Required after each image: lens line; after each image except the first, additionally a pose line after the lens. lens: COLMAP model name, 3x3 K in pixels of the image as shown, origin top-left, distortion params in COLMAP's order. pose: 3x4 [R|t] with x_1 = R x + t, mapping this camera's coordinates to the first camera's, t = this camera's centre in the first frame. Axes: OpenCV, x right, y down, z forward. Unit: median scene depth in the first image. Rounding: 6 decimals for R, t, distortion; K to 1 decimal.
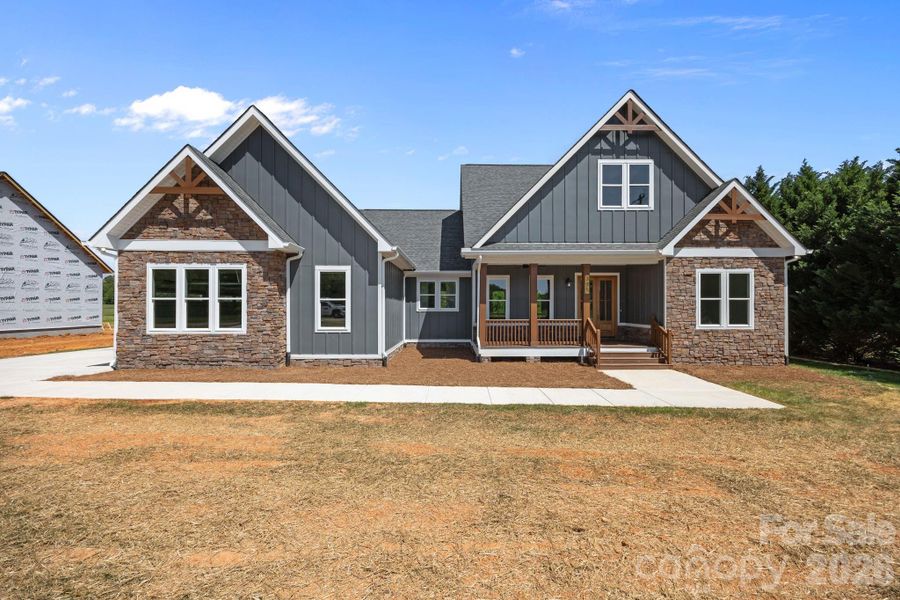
lens RADIAL K [[359.7, 0, 450.0], [0, 359.7, 300.0], [0, 0, 1]] dist [0.003517, 0.000235]
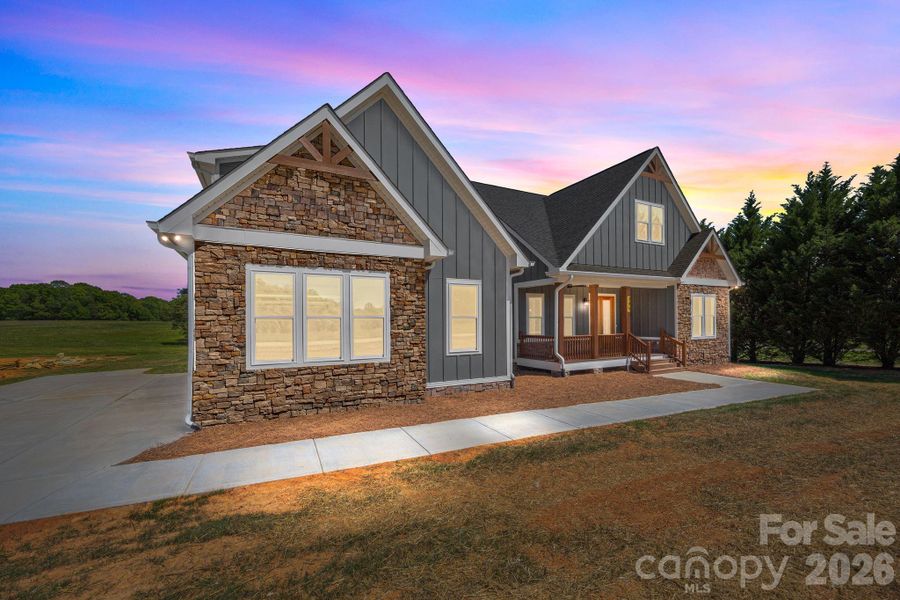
lens RADIAL K [[365.6, 0, 454.6], [0, 365.6, 317.4], [0, 0, 1]] dist [0.002019, 0.000088]
pose [[0.894375, -0.003046, 0.447307, -0.721391], [0.001396, 0.999991, 0.004019, -0.005201], [-0.447315, -0.002970, 0.894371, 0.199559]]
